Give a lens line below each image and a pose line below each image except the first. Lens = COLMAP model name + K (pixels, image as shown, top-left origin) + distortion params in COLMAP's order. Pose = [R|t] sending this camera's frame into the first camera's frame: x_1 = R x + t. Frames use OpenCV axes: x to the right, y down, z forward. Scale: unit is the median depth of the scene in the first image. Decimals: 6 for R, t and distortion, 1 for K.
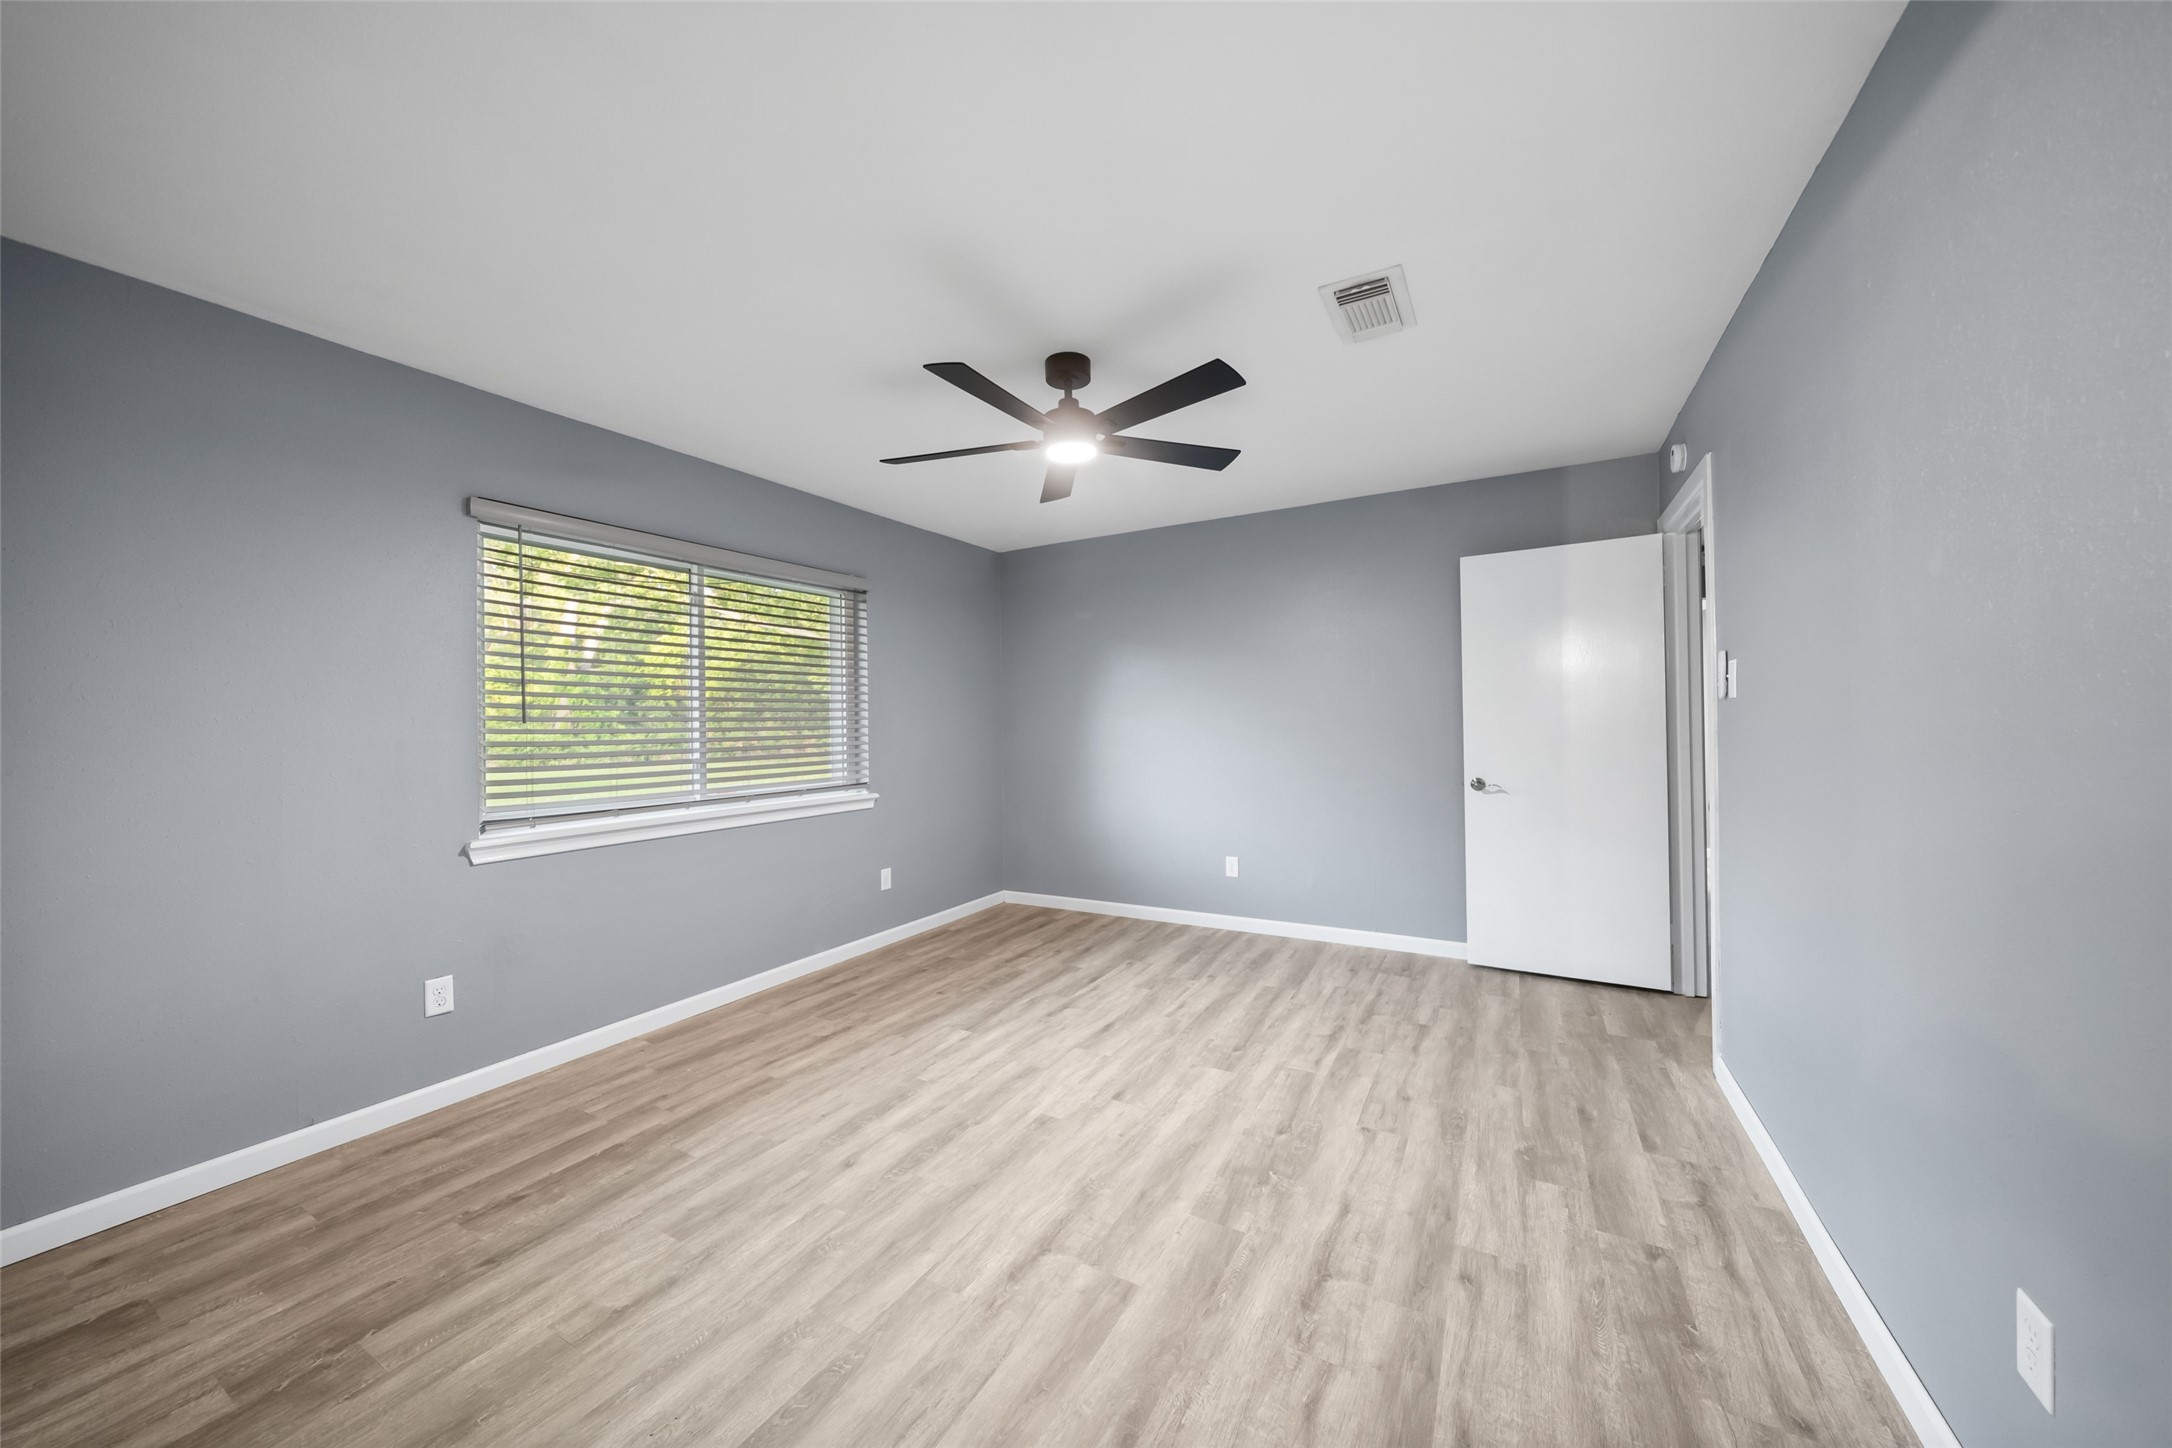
lens RADIAL K [[756.2, 0, 1095.6], [0, 756.2, 723.2], [0, 0, 1]] dist [-0.002834, -0.000194]
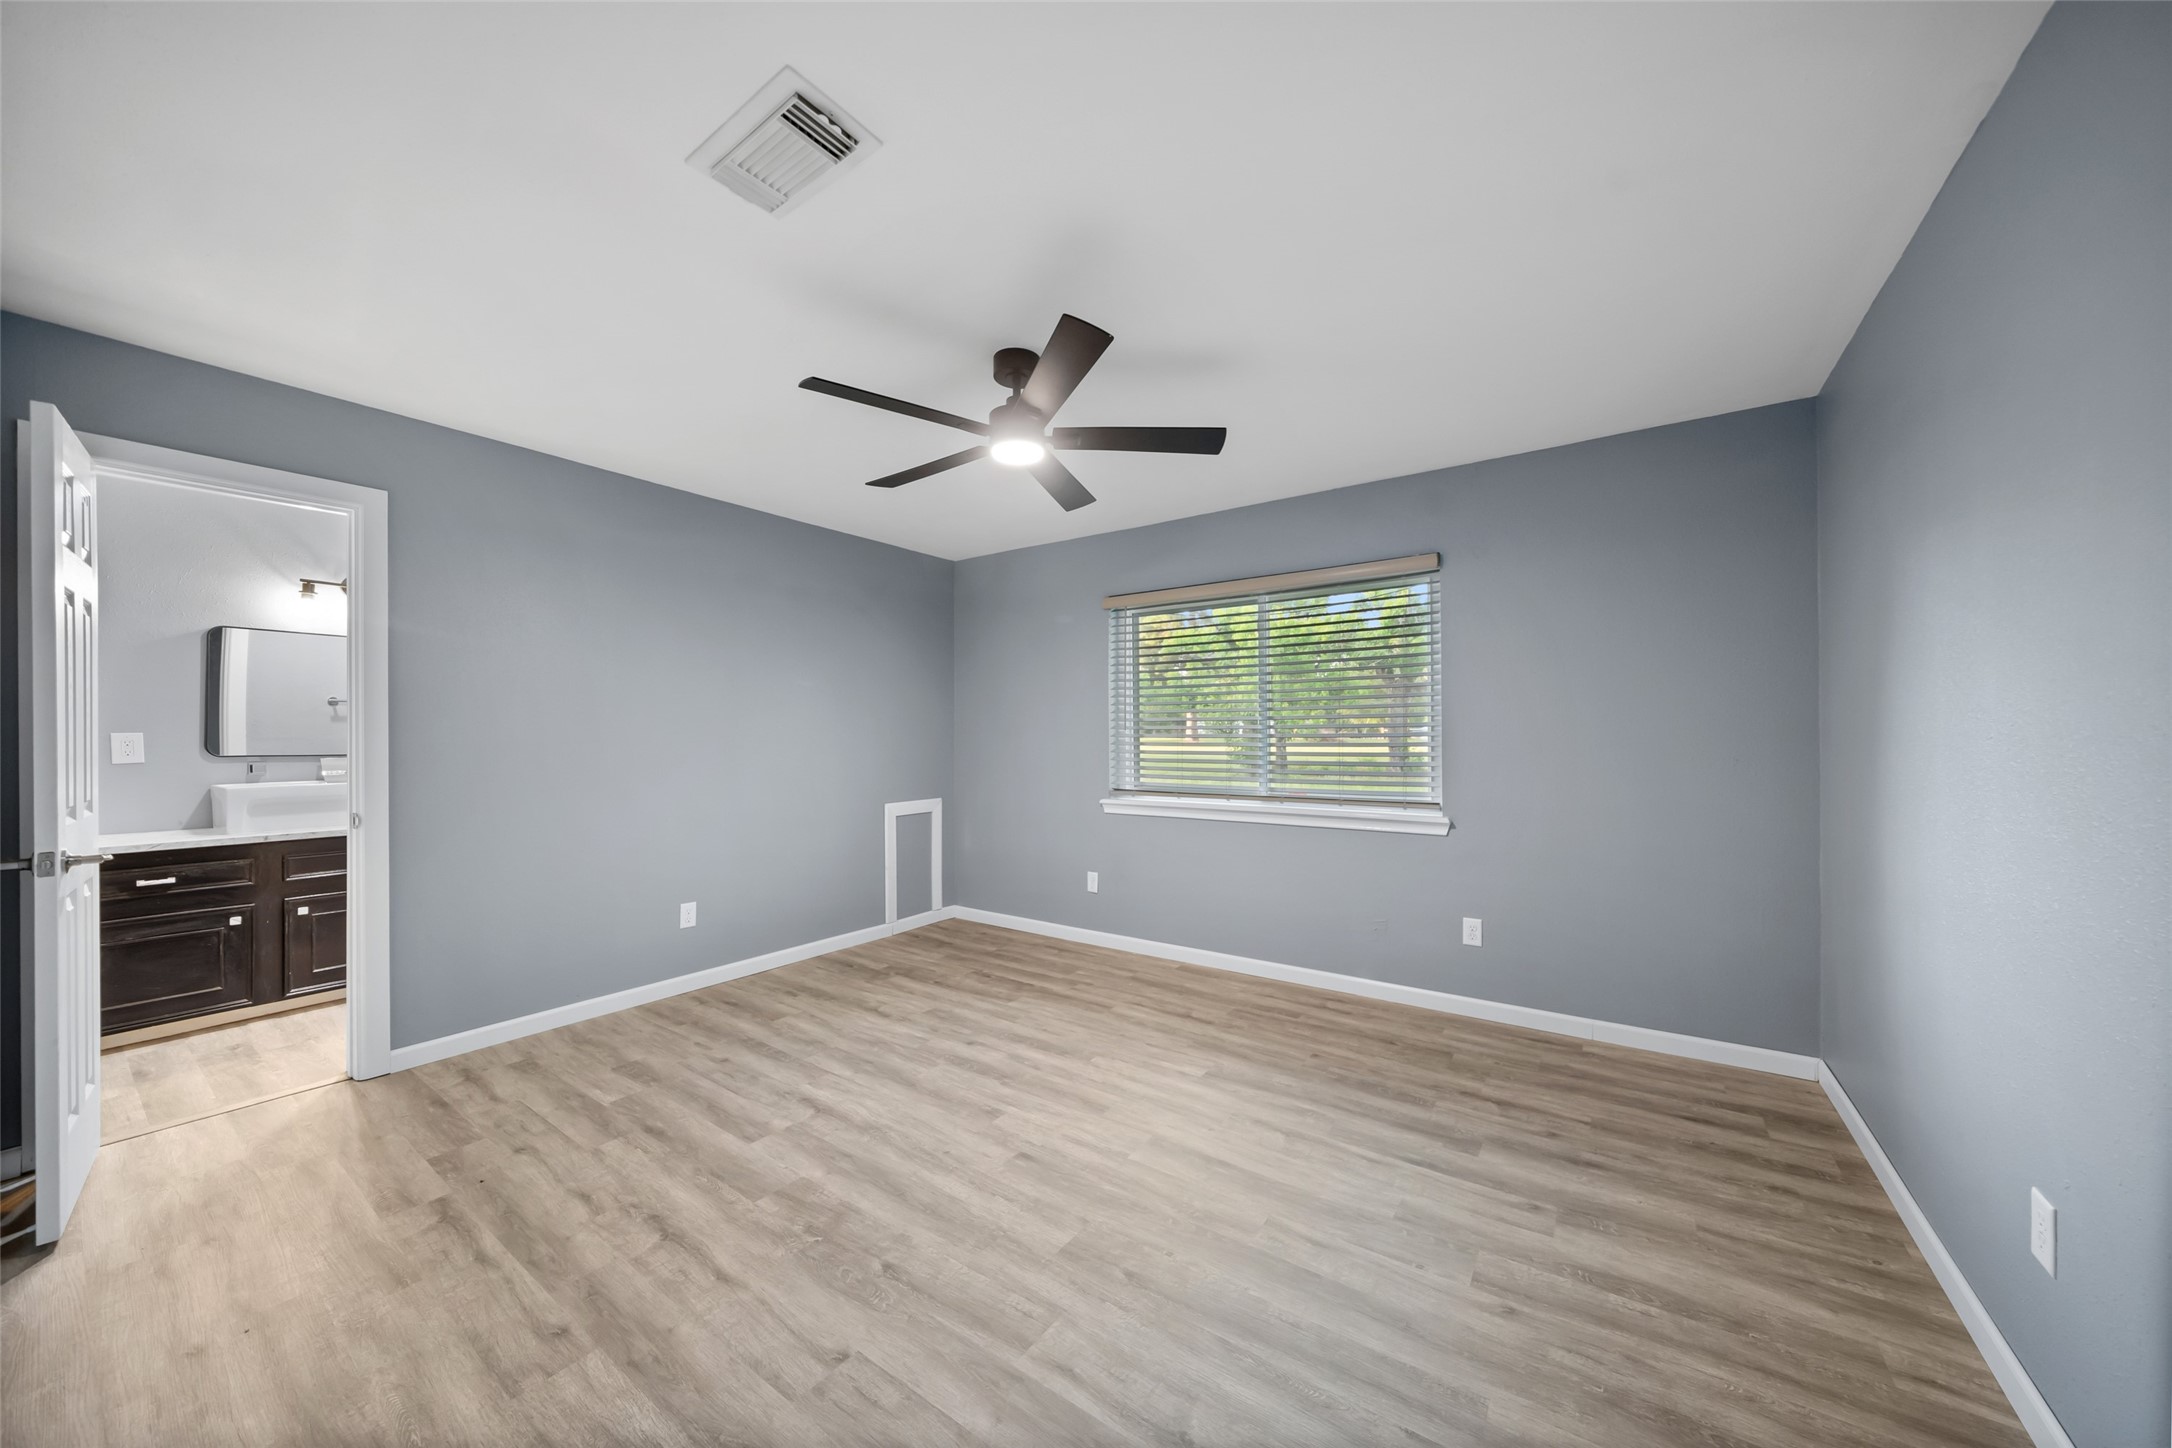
lens RADIAL K [[756.2, 0, 1095.6], [0, 756.2, 723.2], [0, 0, 1]] dist [-0.002834, -0.000194]
pose [[-0.111218, -0.001720, -0.993795, 0.980143], [0.005253, 0.999984, -0.002318, -0.014412], [0.993782, -0.005478, -0.111207, 1.283961]]
